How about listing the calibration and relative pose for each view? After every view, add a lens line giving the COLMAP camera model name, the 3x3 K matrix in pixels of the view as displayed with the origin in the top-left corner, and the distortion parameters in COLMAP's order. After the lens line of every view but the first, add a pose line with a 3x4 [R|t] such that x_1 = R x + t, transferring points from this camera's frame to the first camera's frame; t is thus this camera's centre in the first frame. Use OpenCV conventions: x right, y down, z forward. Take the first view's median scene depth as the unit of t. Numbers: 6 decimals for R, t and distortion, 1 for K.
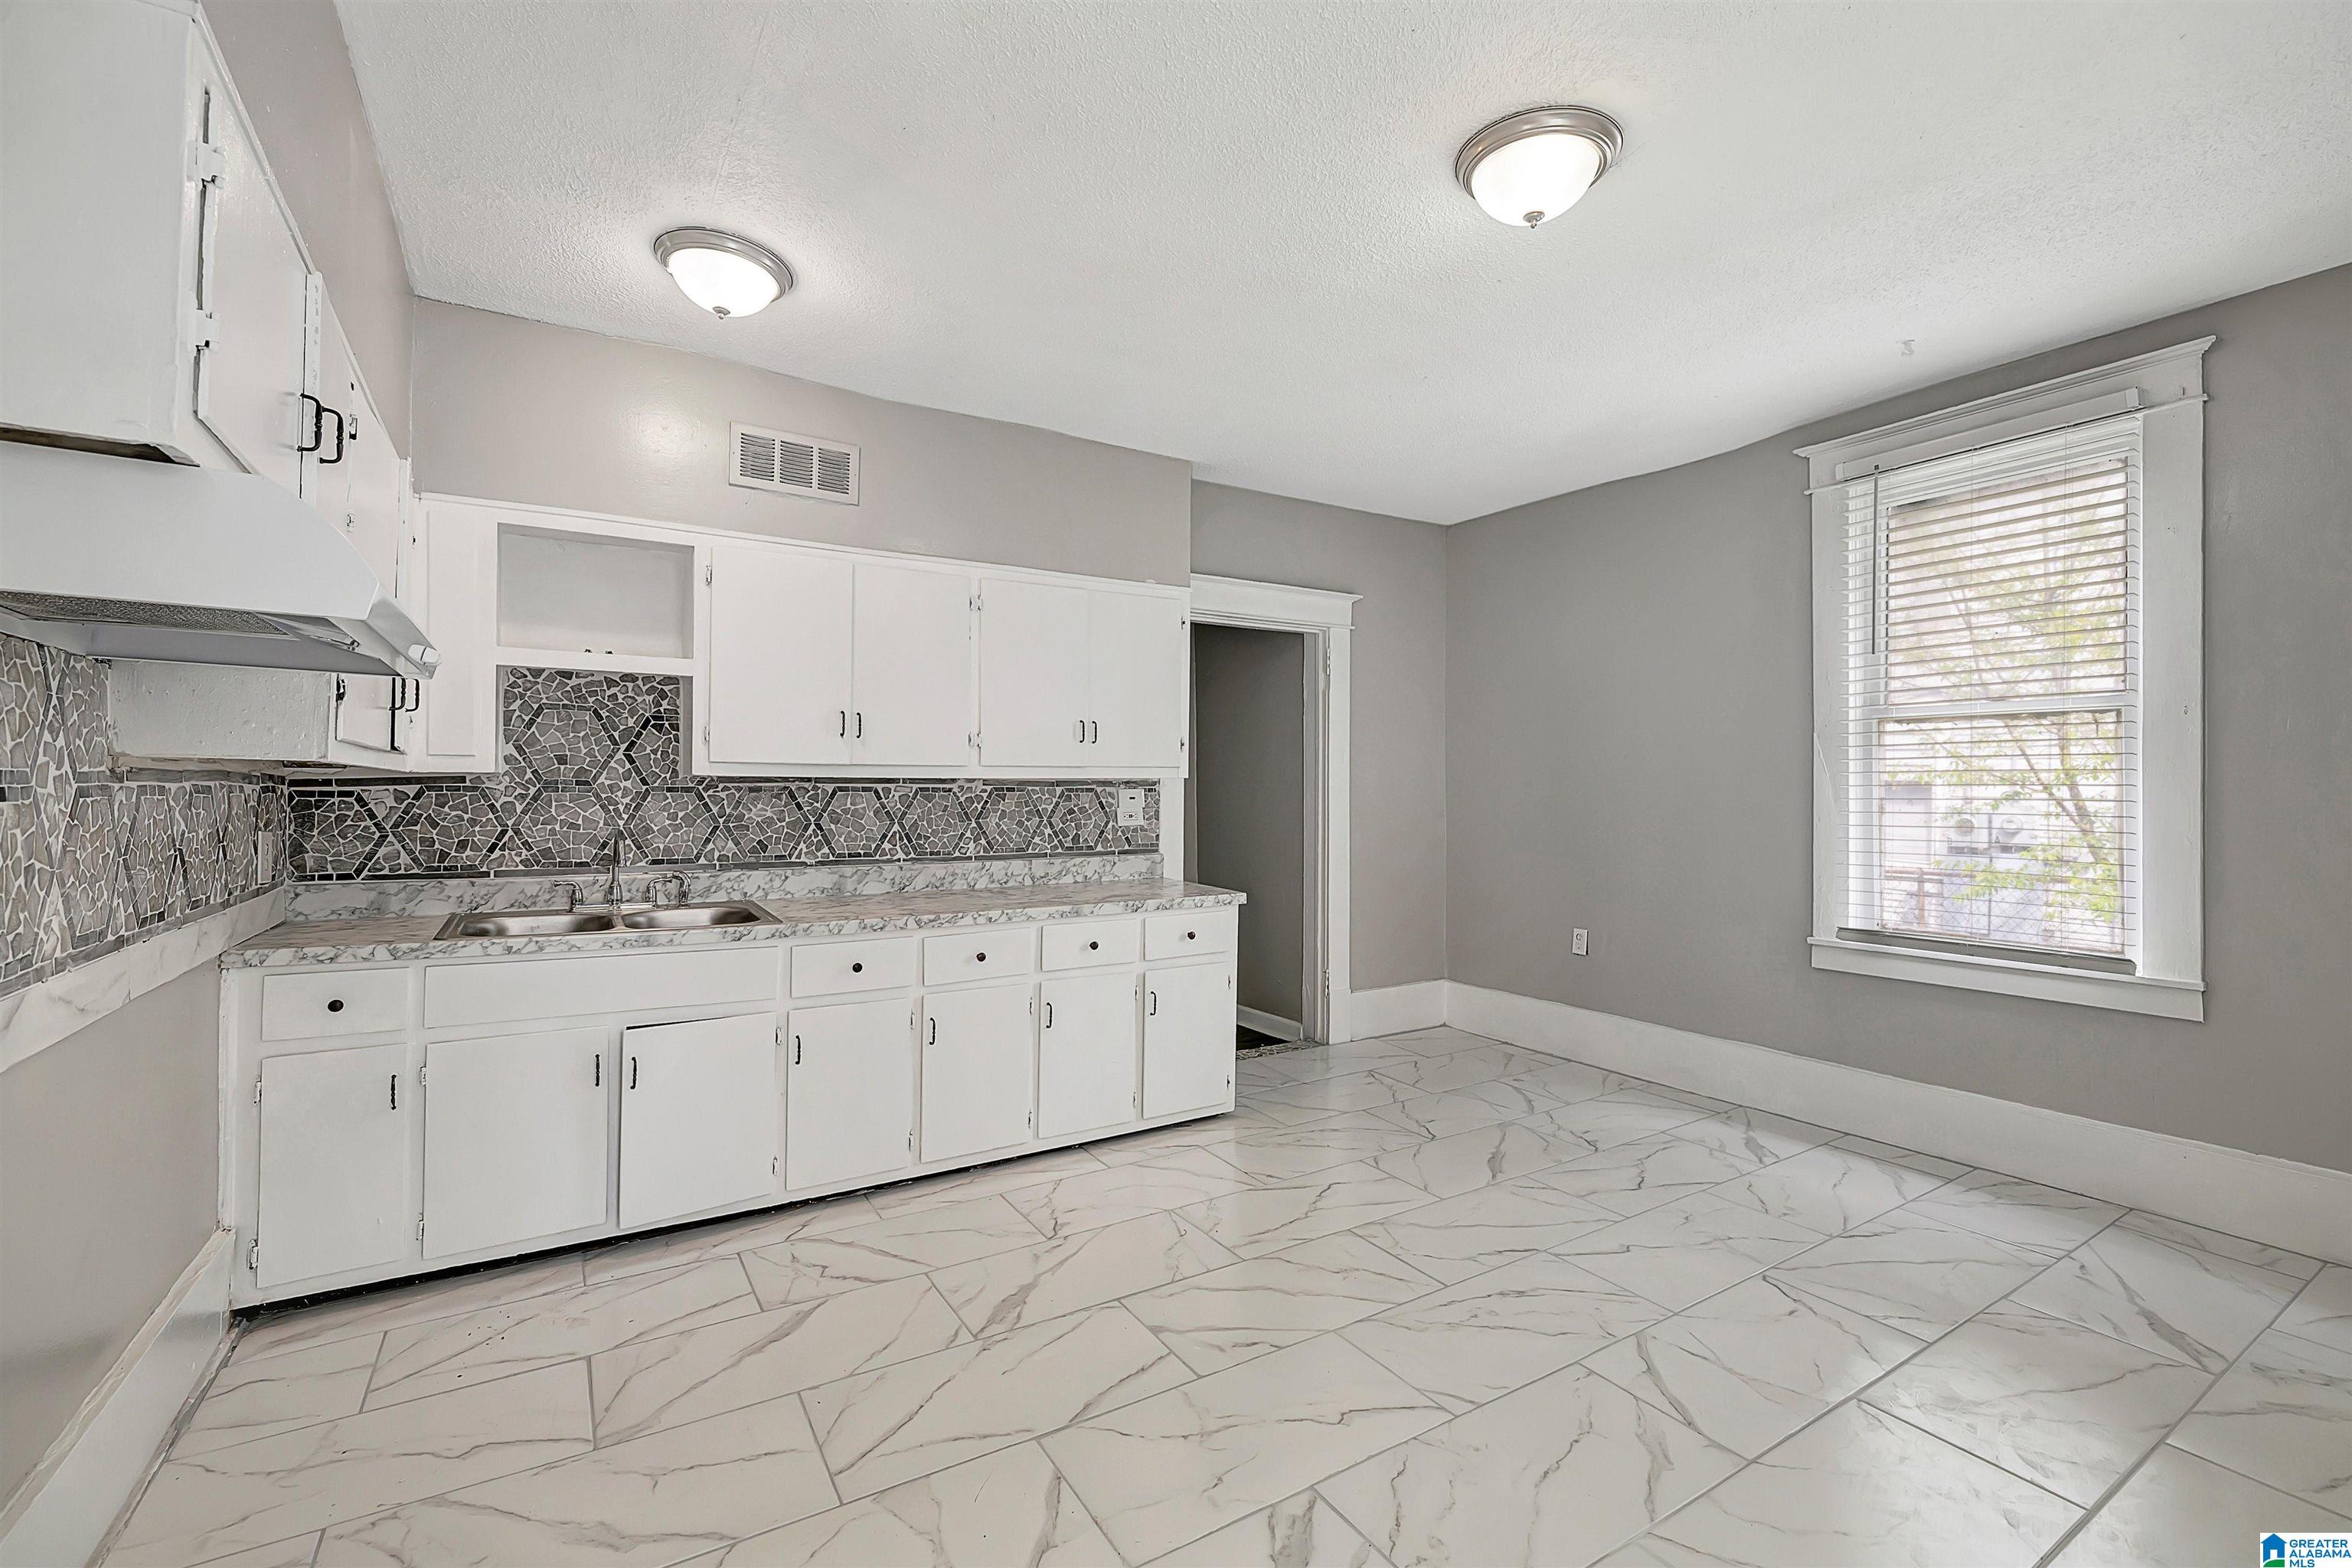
lens RADIAL K [[987.6, 0, 1176.0], [0, 987.6, 784.0], [0, 0, 1]] dist [0.001249, 0.000122]
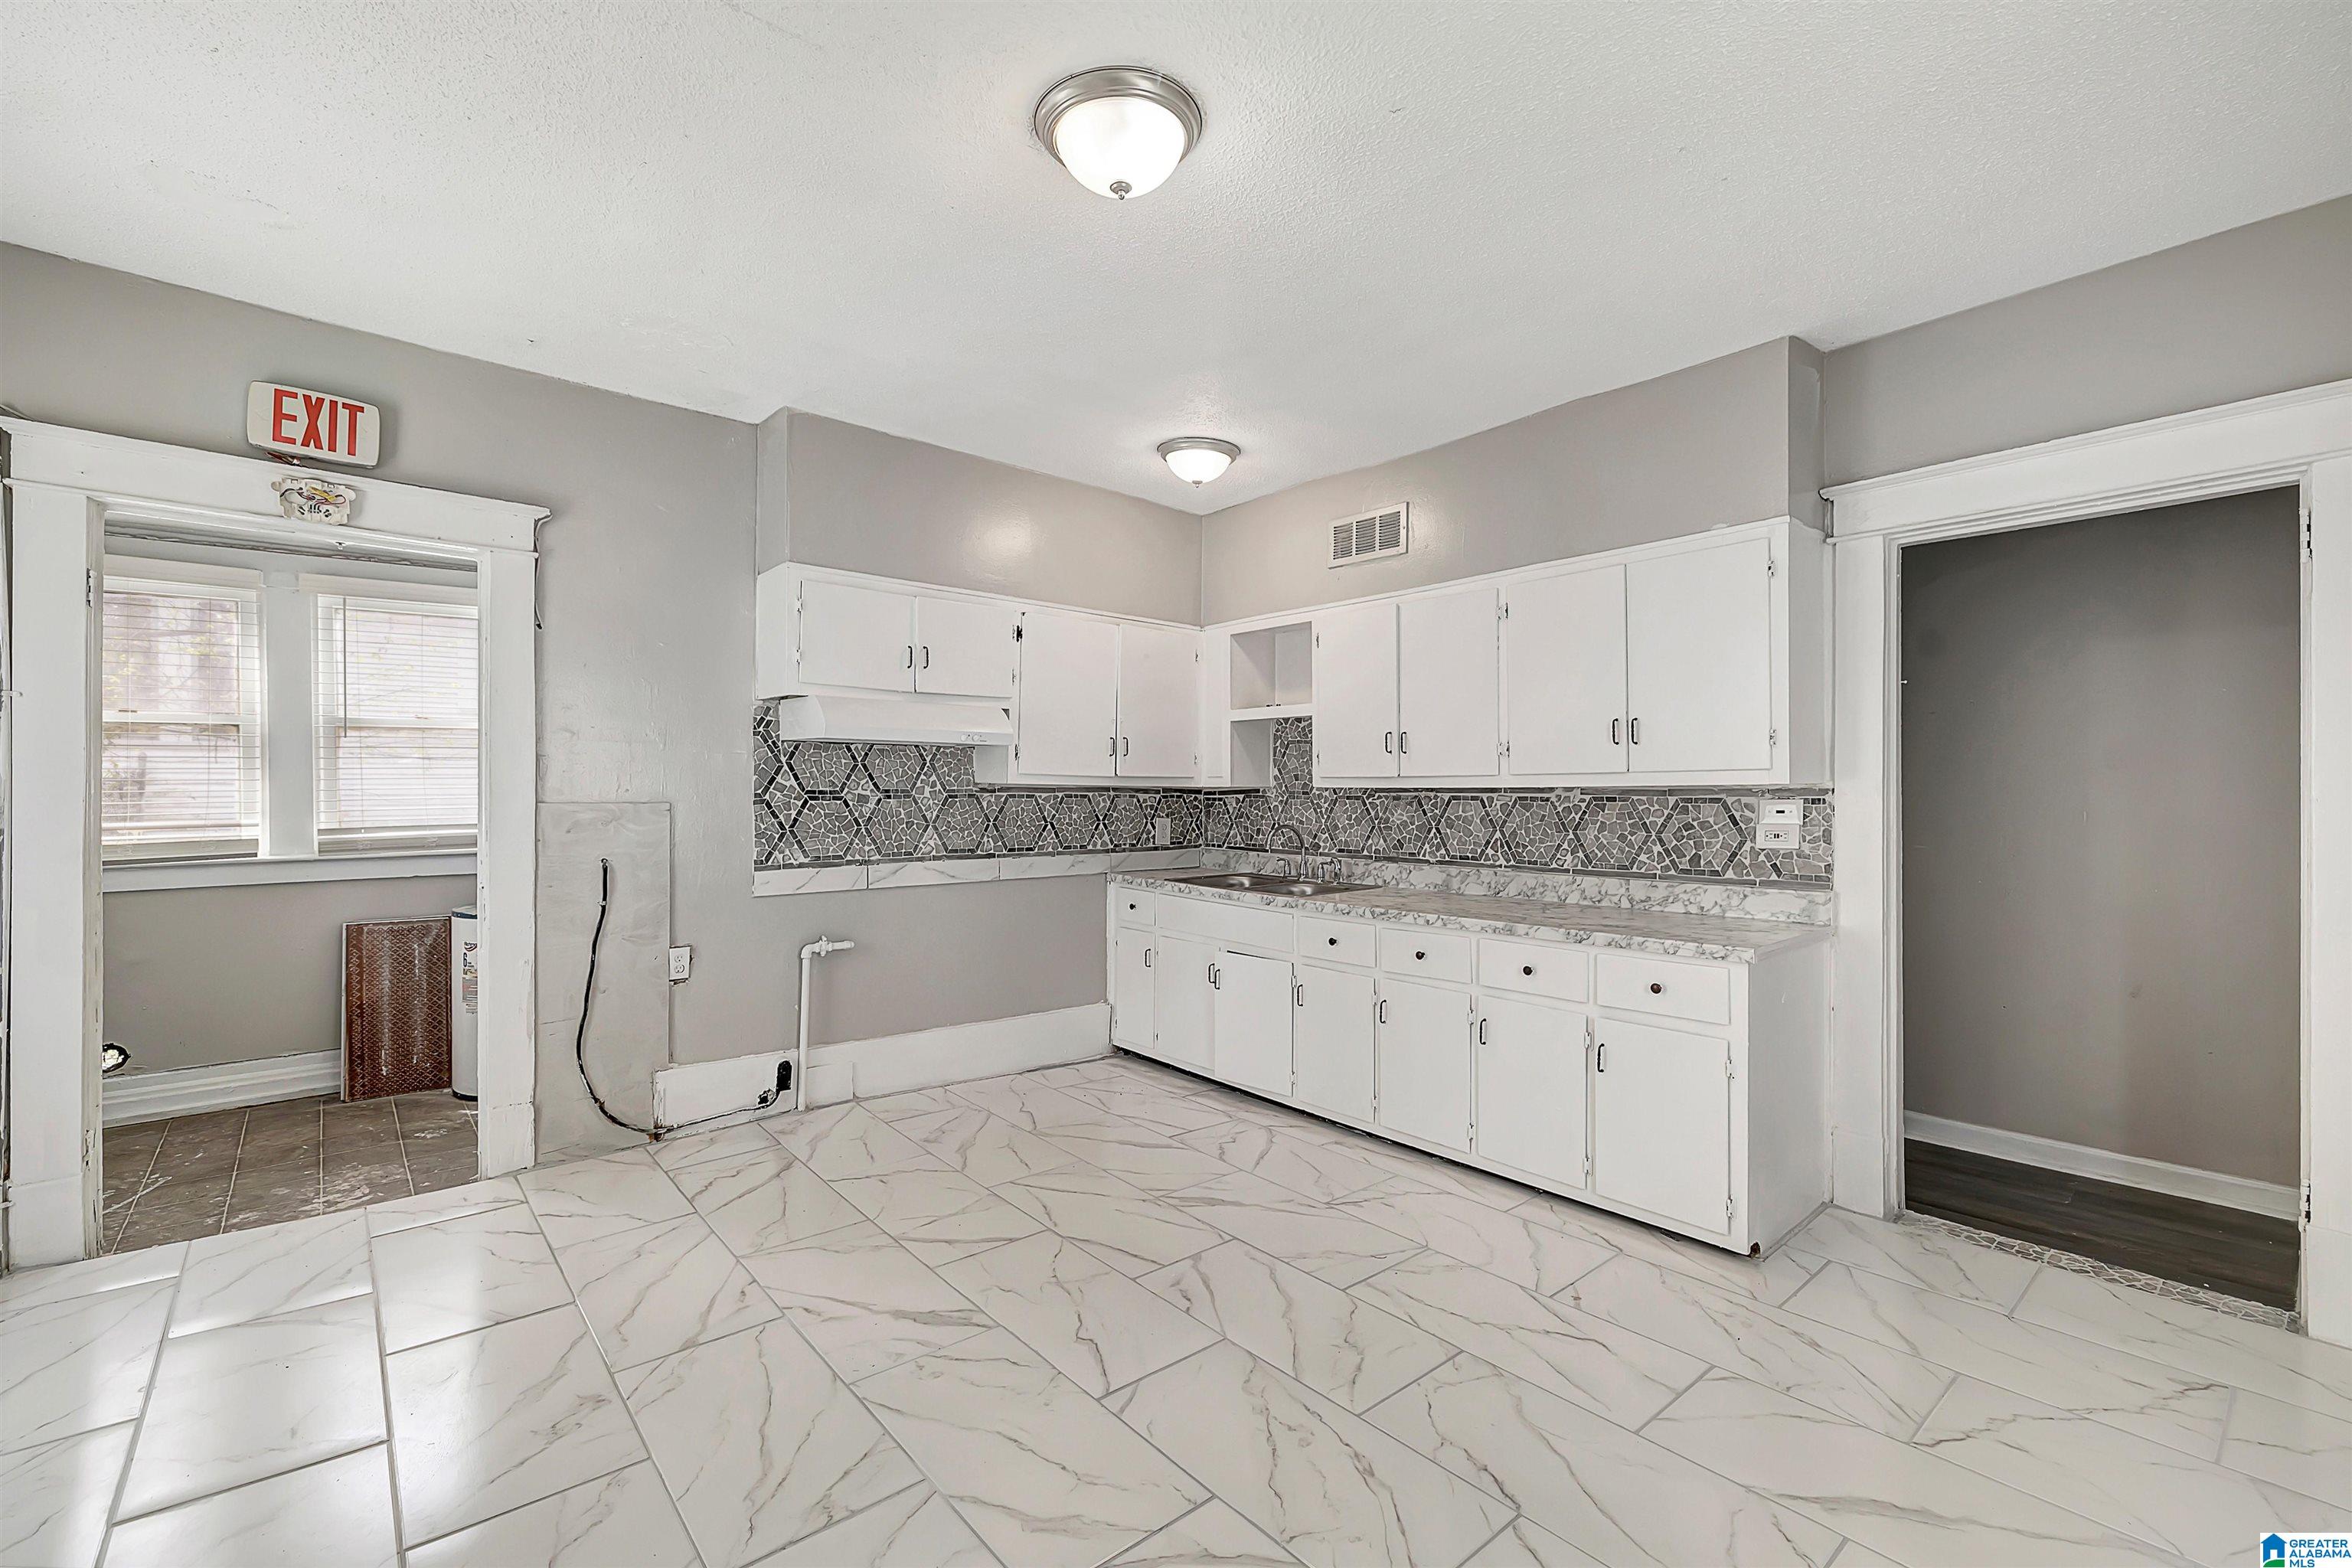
lens RADIAL K [[1008.4, 0, 1167.2], [0, 1008.4, 795.1], [0, 0, 1]] dist [0.008703, -0.000568]
pose [[0.144455, -0.000719, -0.989511, 0.749516], [0.000202, 1.000000, -0.000697, 0.002678], [0.989511, -0.000099, 0.144455, 0.510805]]
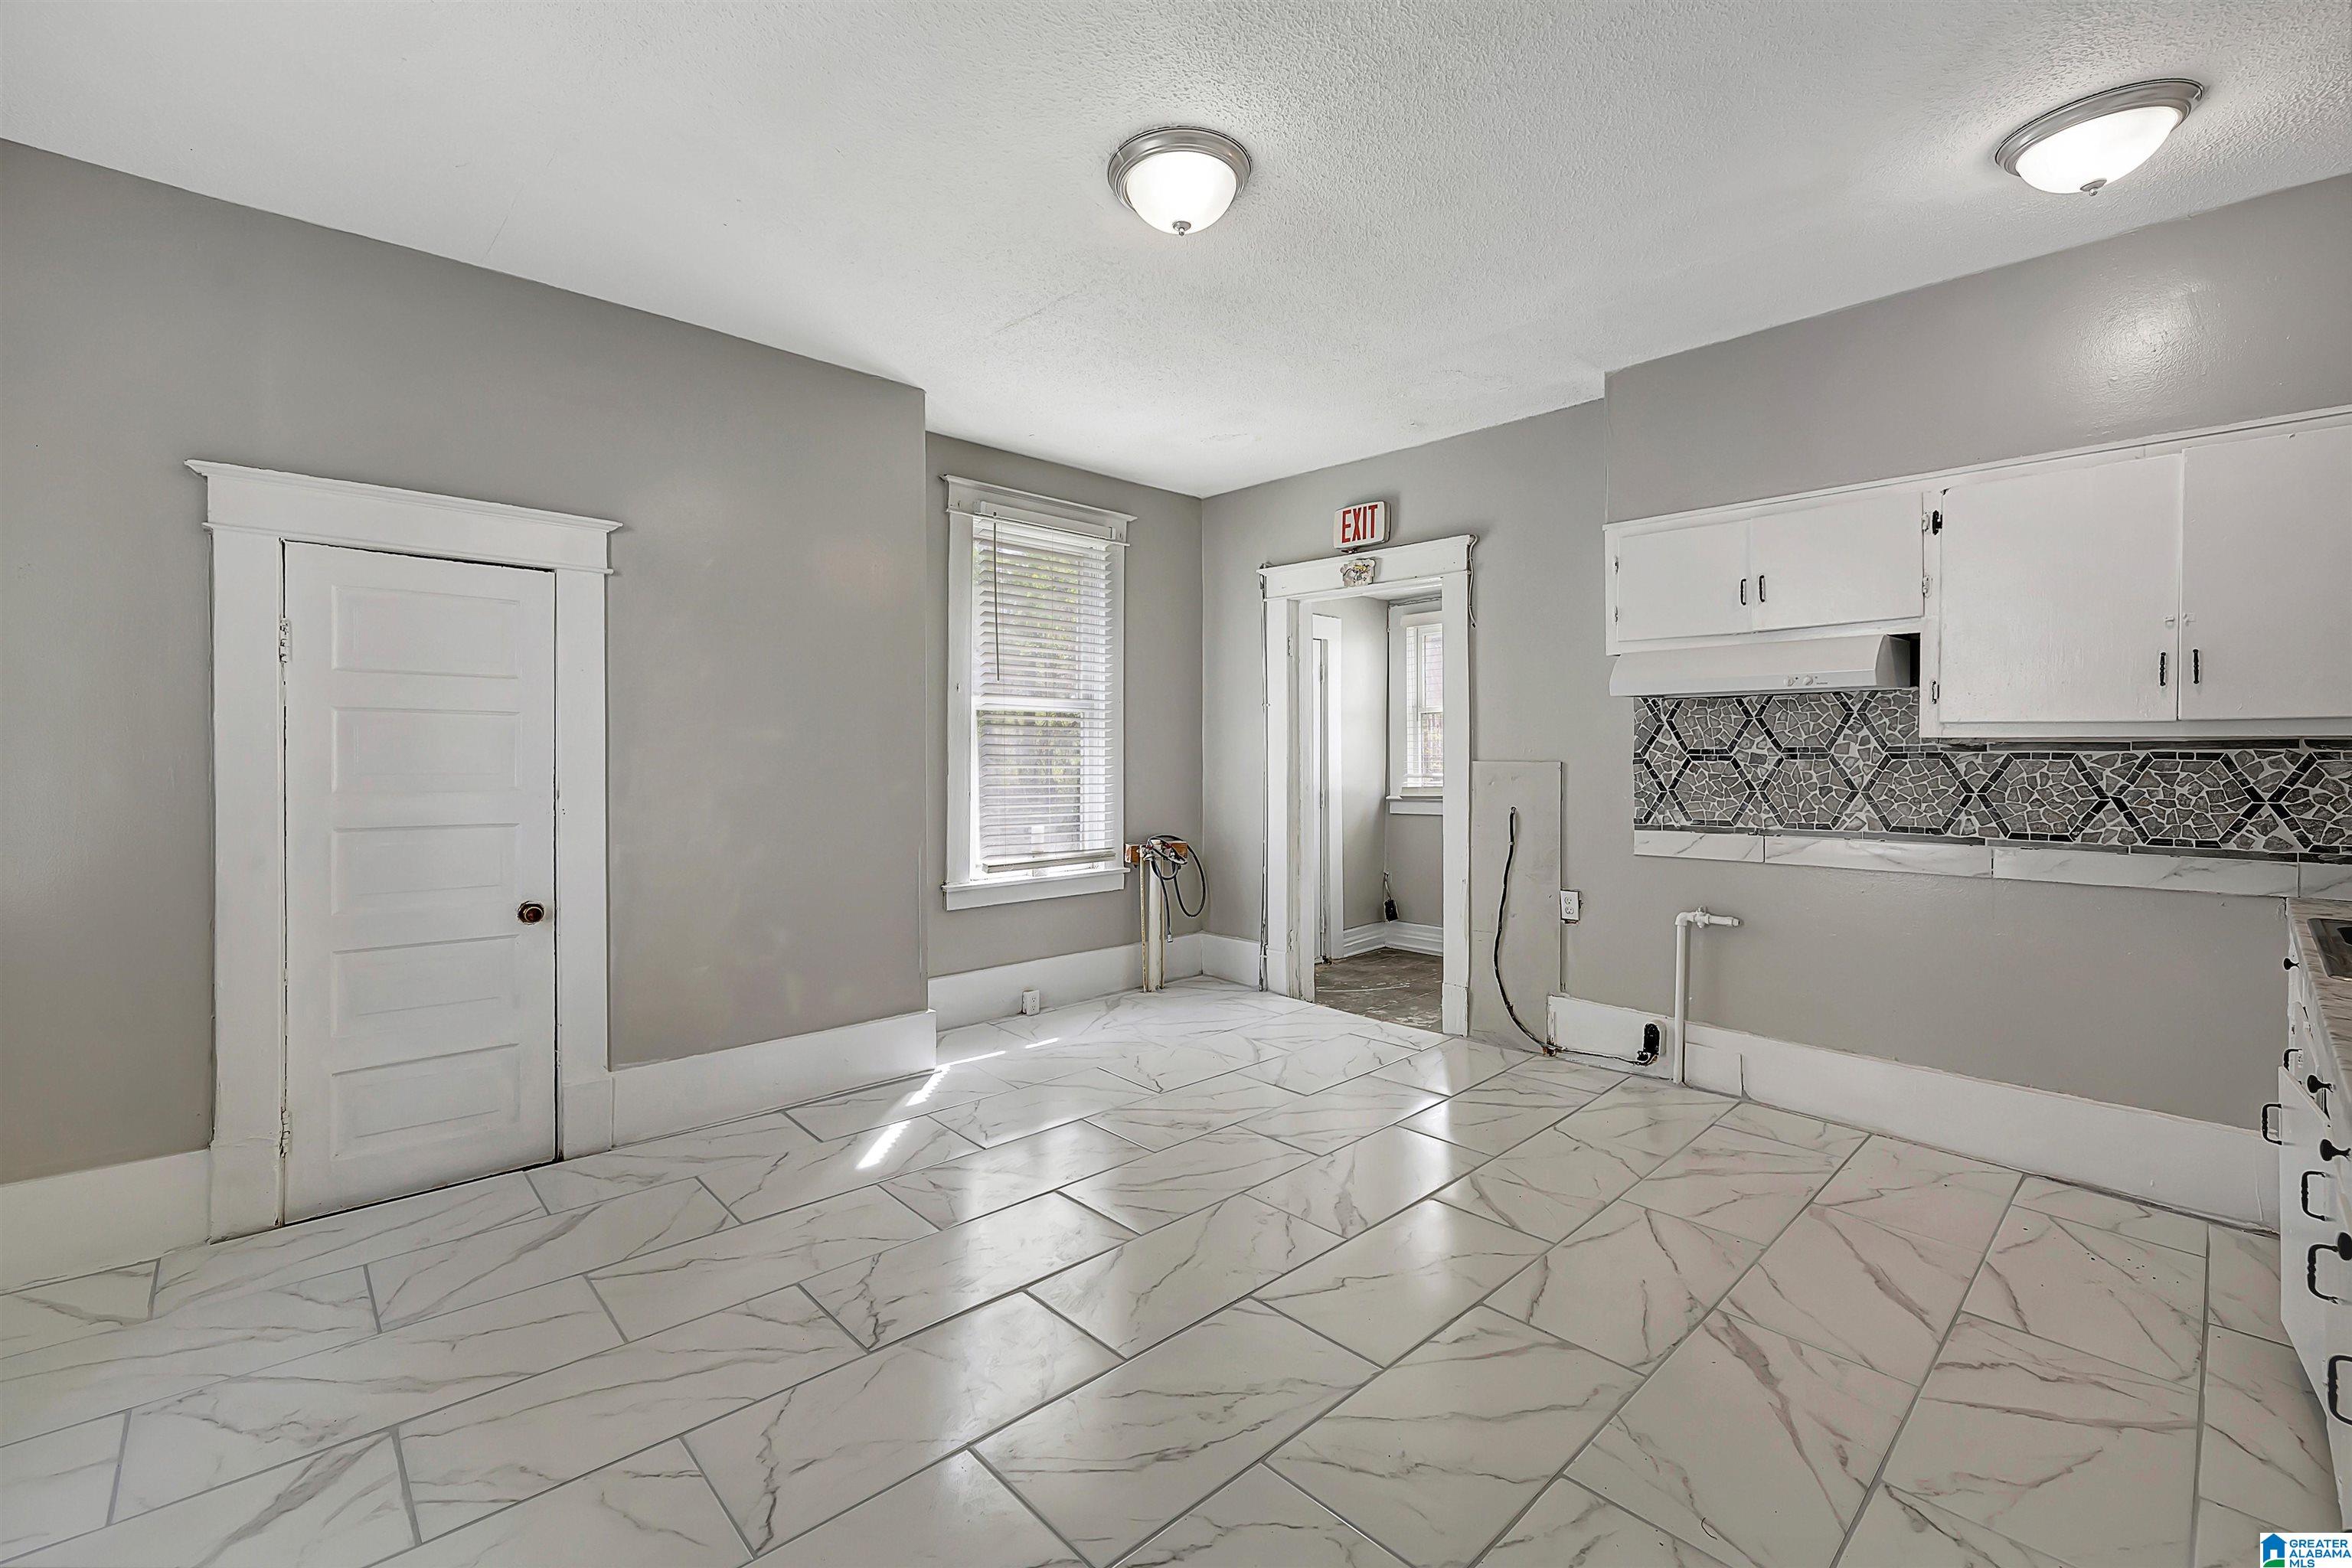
lens RADIAL K [[999.3, 0, 1173.1], [0, 999.3, 768.8], [0, 0, 1]] dist [0.001063, 0.000030]
pose [[-0.980285, -0.000937, -0.197584, 0.334490], [-0.002973, 0.999945, 0.010012, 0.007523], [0.197564, 0.010402, -0.980235, 1.177968]]
